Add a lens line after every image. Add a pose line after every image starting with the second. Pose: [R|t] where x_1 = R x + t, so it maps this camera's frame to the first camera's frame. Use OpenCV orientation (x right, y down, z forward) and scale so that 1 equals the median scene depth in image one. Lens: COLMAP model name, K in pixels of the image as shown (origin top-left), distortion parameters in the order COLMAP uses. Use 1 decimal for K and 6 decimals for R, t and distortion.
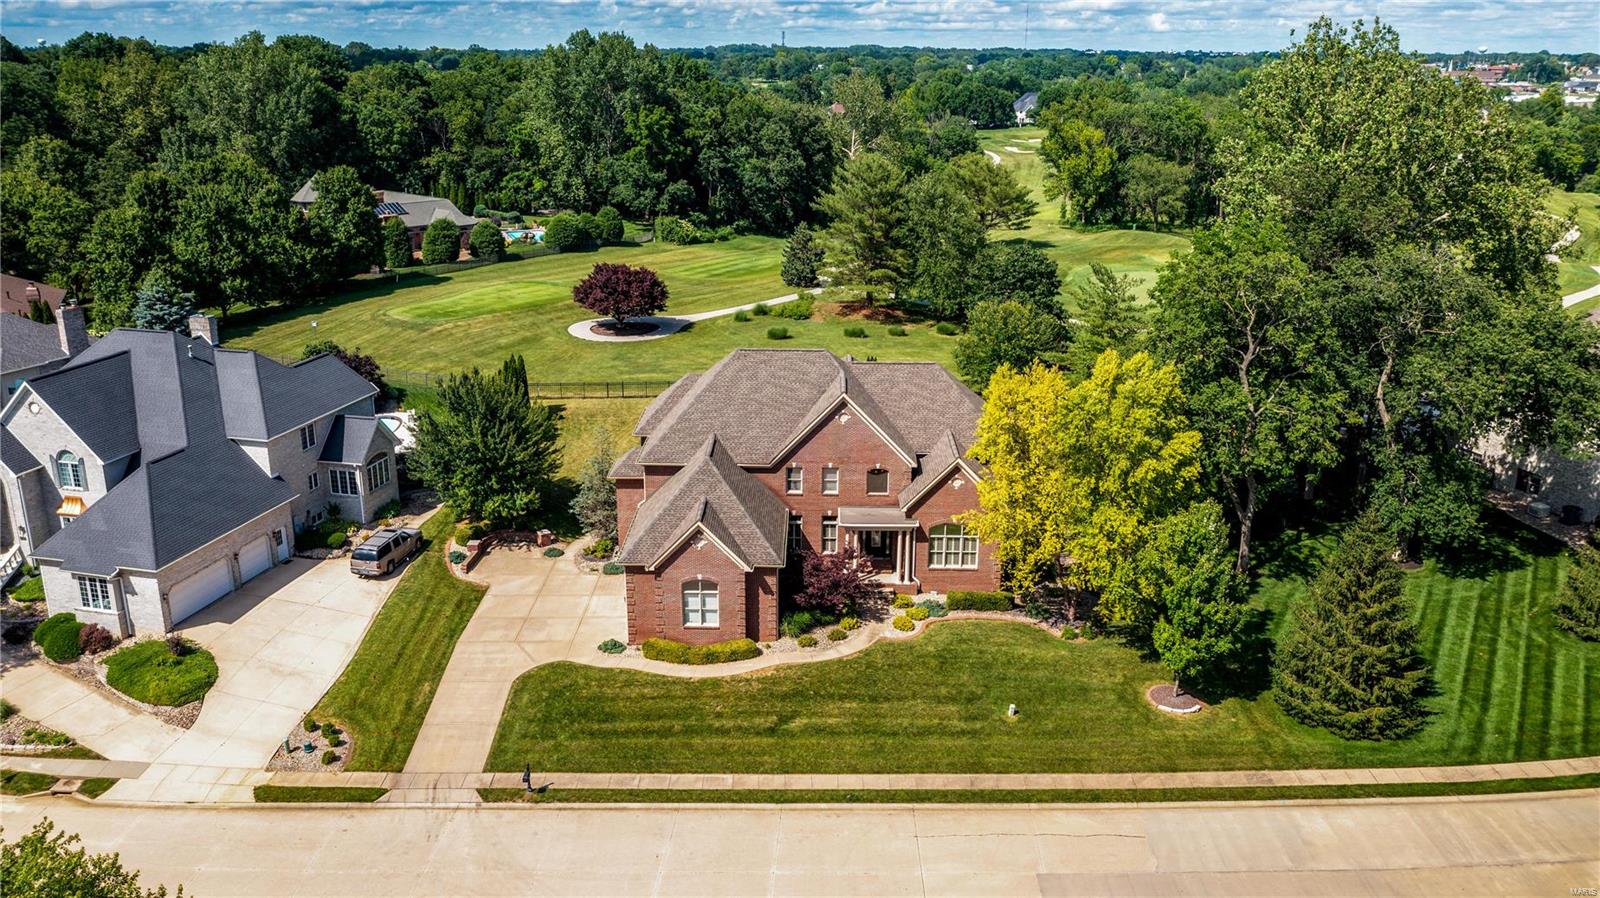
lens RADIAL K [[1260.0, 0, 800.0], [0, 1260.0, 449.0], [0, 0, 1]] dist [-0.010052, 0.005315]
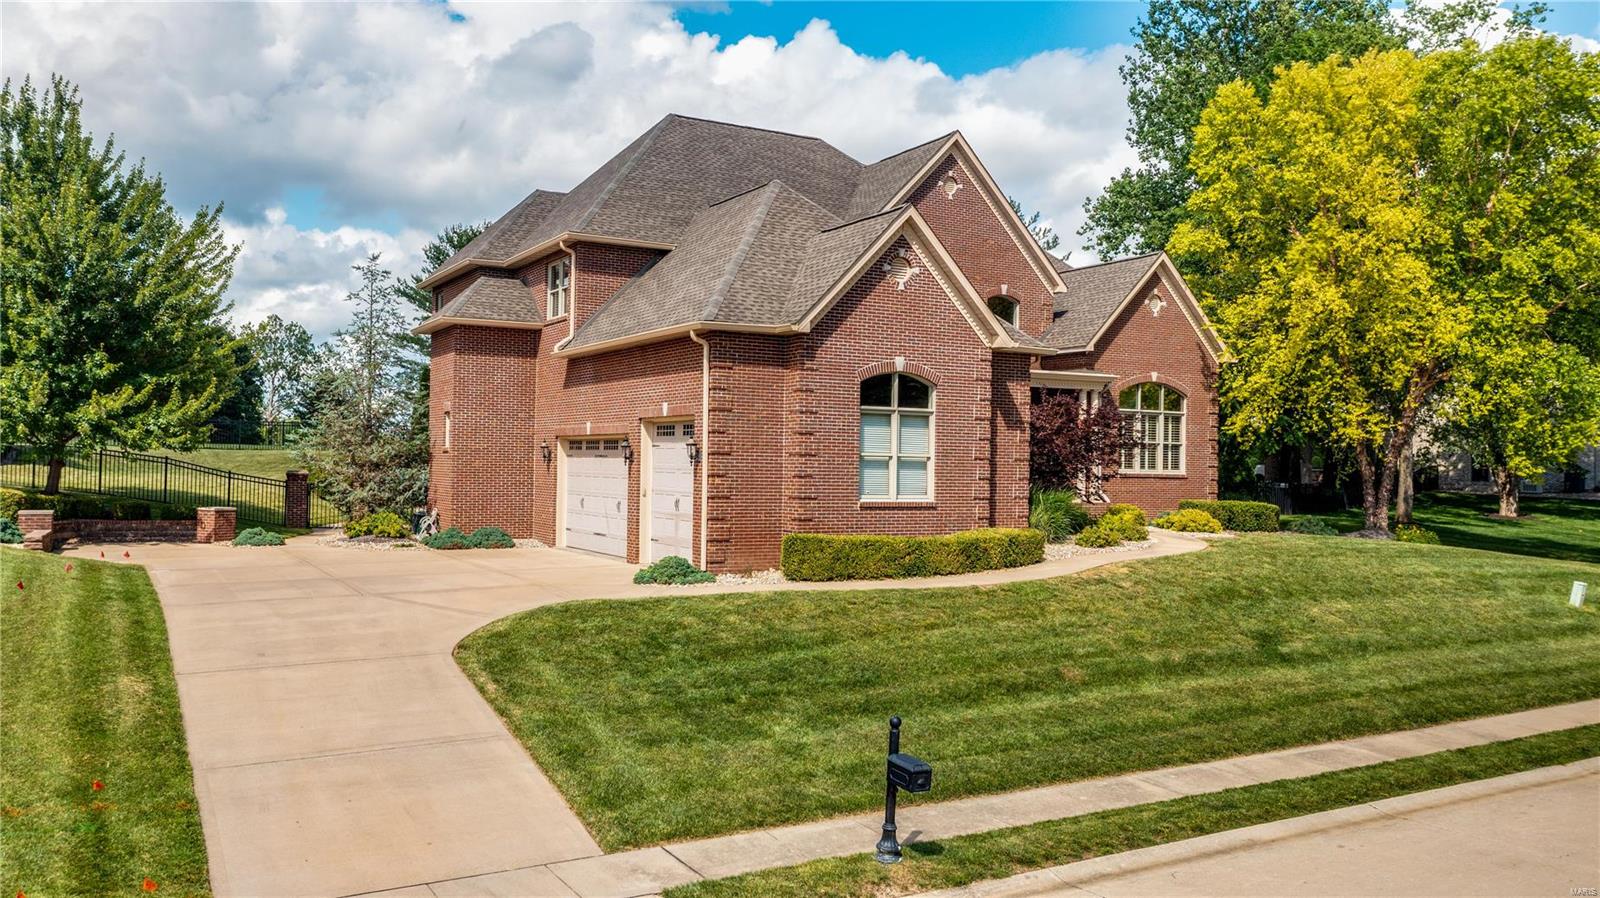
lens RADIAL K [[1260.0, 0, 800.0], [0, 1260.0, 449.0], [0, 0, 1]] dist [-0.010052, 0.005315]
pose [[0.862257, 0.016555, 0.506201, -0.301862], [0.140783, 0.952243, -0.270950, 0.226127], [-0.486511, 0.304893, 0.818747, 0.689375]]
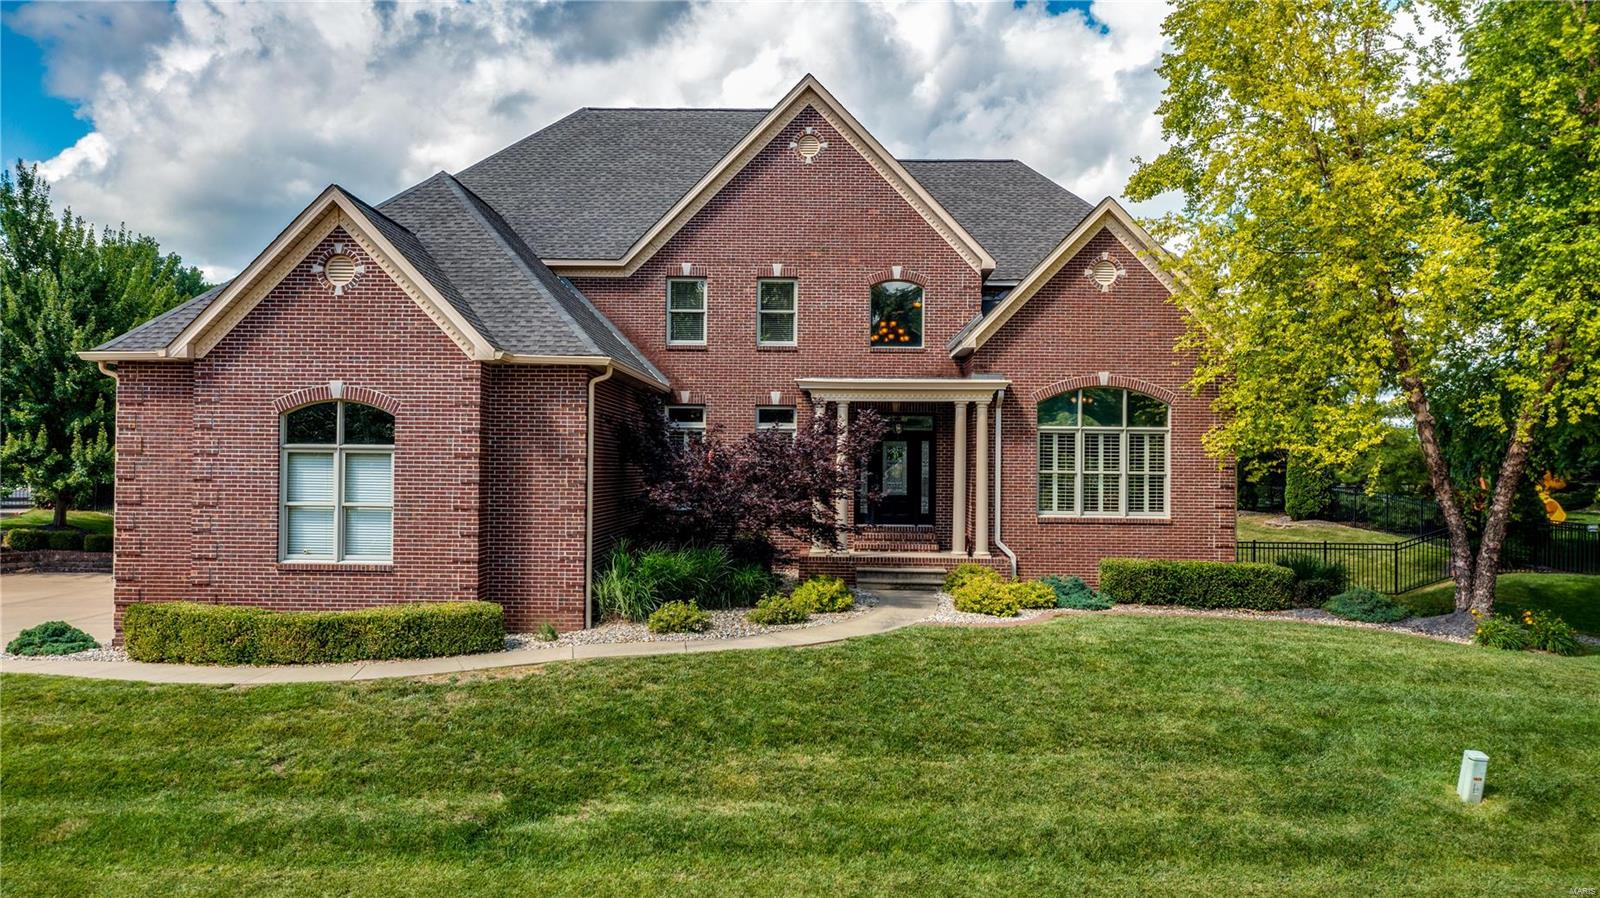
lens RADIAL K [[1260.0, 0, 800.0], [0, 1260.0, 449.0], [0, 0, 1]] dist [-0.010052, 0.005315]
pose [[0.999978, 0.005913, -0.003089, 0.035637], [-0.006586, 0.948644, -0.316277, 0.210137], [0.001060, 0.316290, 0.948662, 0.698516]]
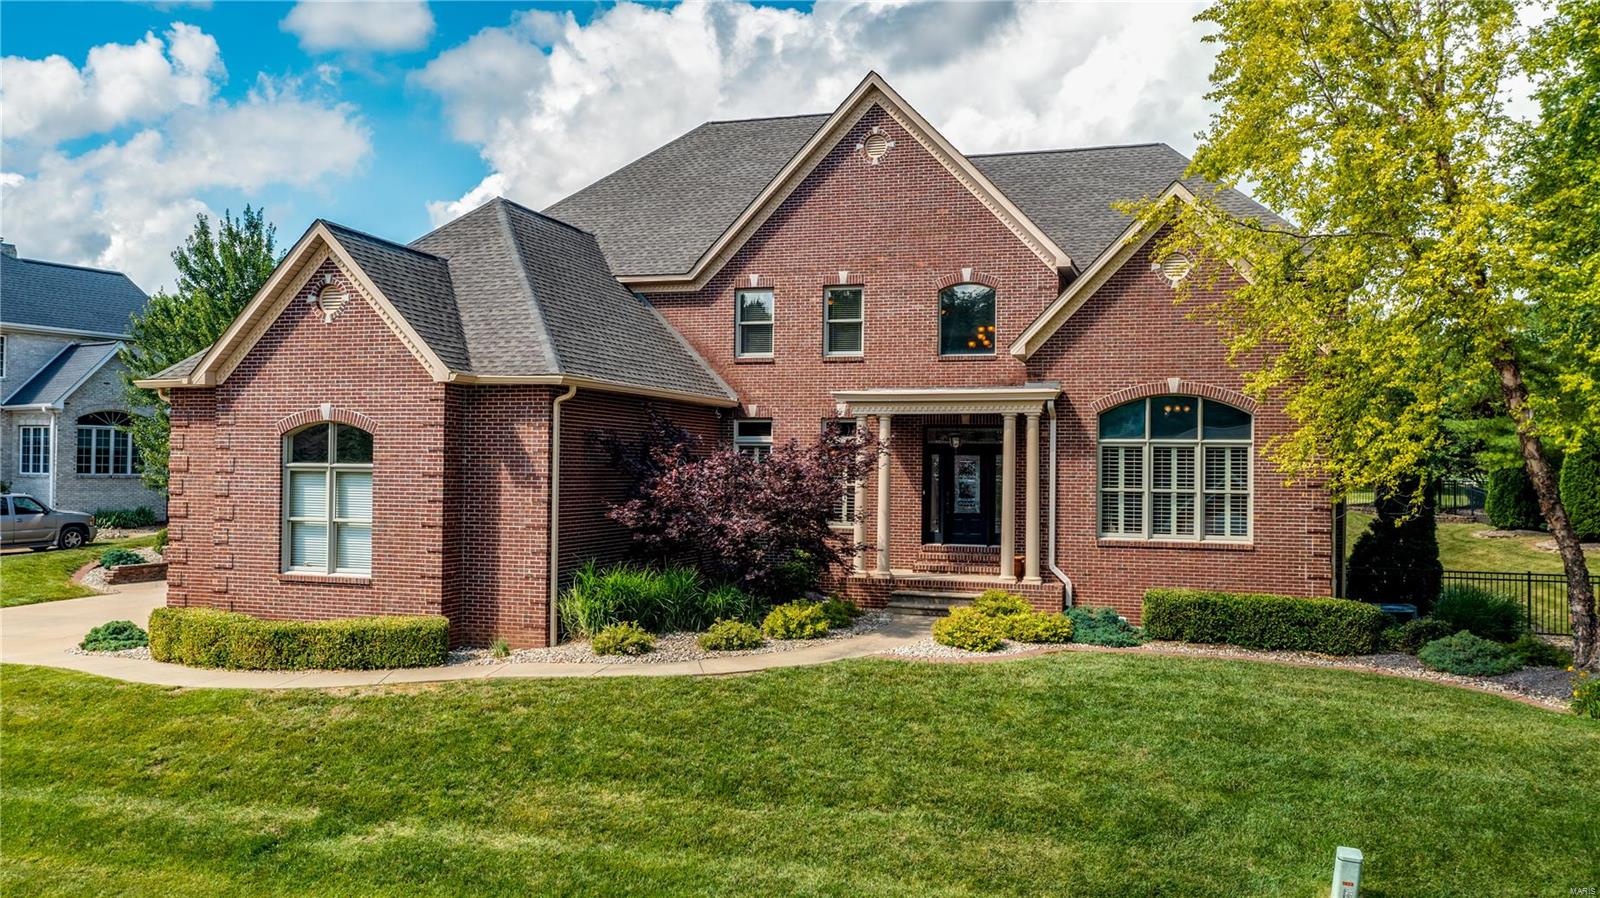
lens RADIAL K [[1271.4, 0, 800.0], [0, 1271.4, 449.0], [0, 0, 1]] dist [-0.009940, 0.007593]
pose [[0.958228, 0.002237, -0.285997, 0.133247], [-0.093350, 0.947652, -0.305355, 0.198110], [0.270343, 0.319297, 0.908275, 0.722598]]
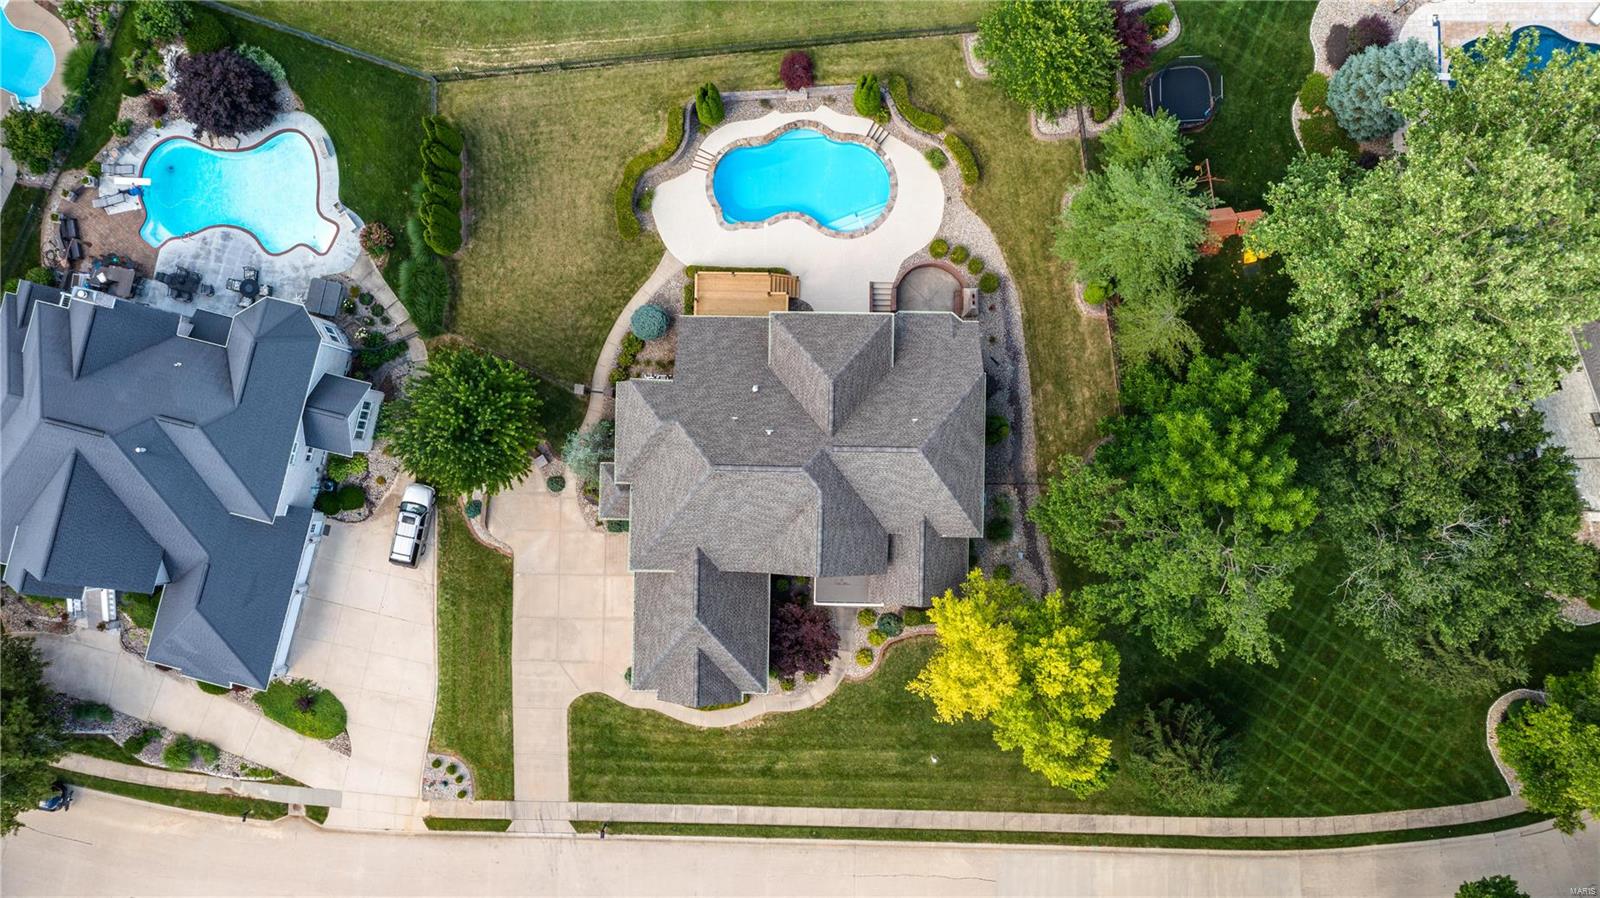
lens RADIAL K [[1271.4, 0, 800.0], [0, 1271.4, 449.0], [0, 0, 1]] dist [-0.009940, 0.007593]
pose [[0.999935, 0.003514, -0.010831, 0.031768], [0.009079, 0.328061, 0.944613, -1.152449], [0.006873, -0.944650, 0.328008, 0.804885]]
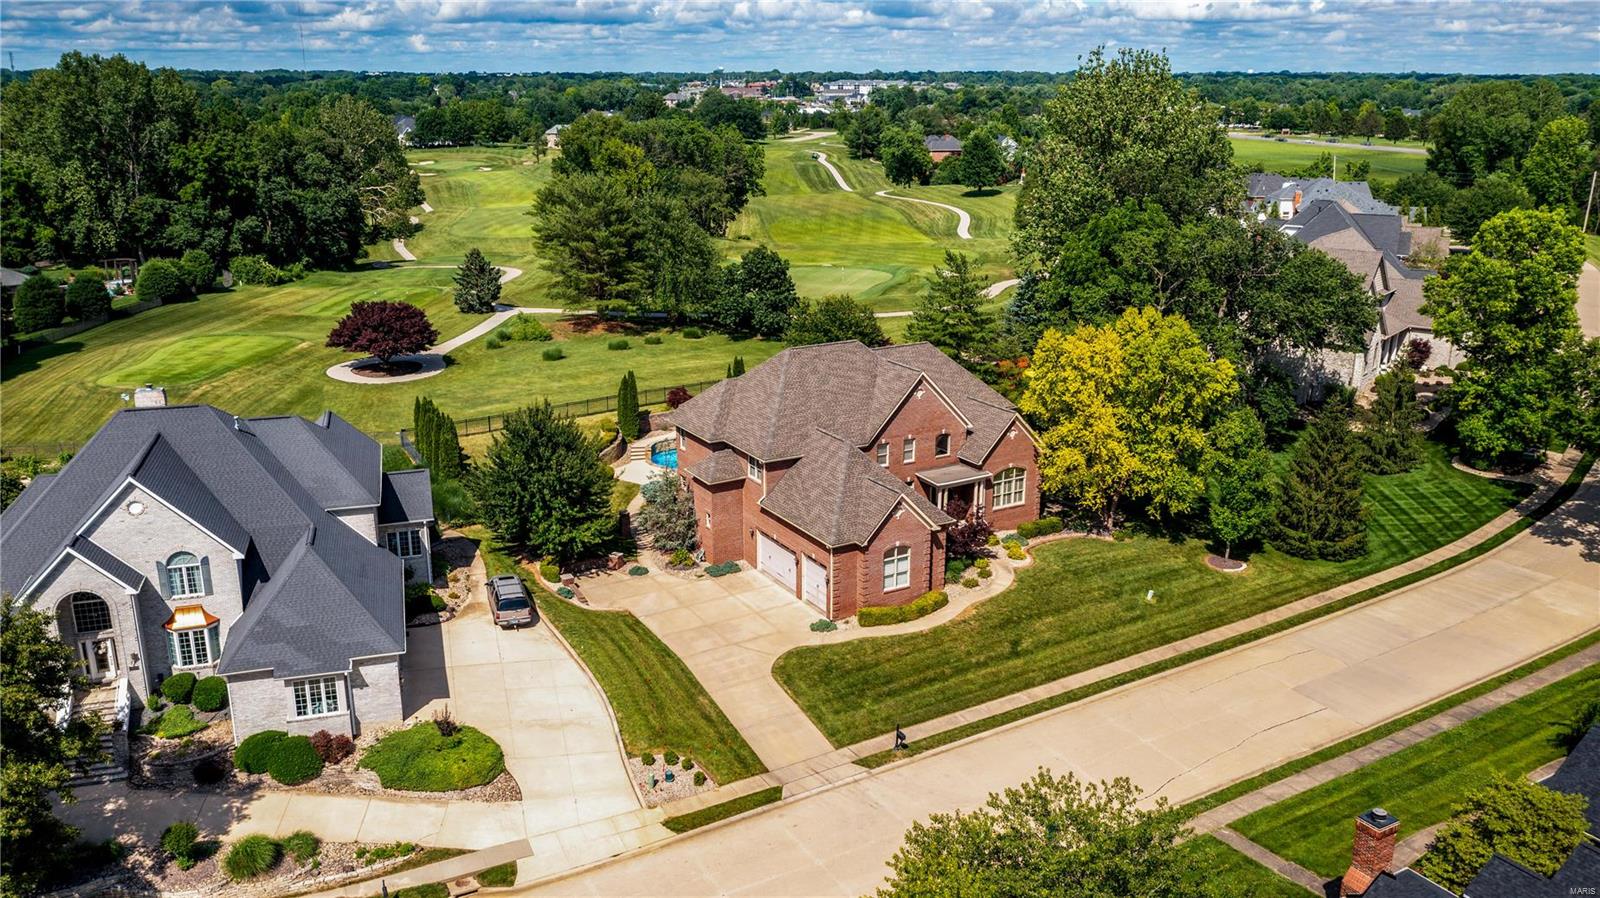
lens RADIAL K [[1260.0, 0, 800.0], [0, 1260.0, 449.0], [0, 0, 1]] dist [-0.010052, 0.005315]
pose [[0.854981, -0.152069, 0.495865, -0.685164], [0.159564, 0.986804, 0.027503, -0.025647], [-0.493504, 0.055608, 0.867964, 0.066409]]
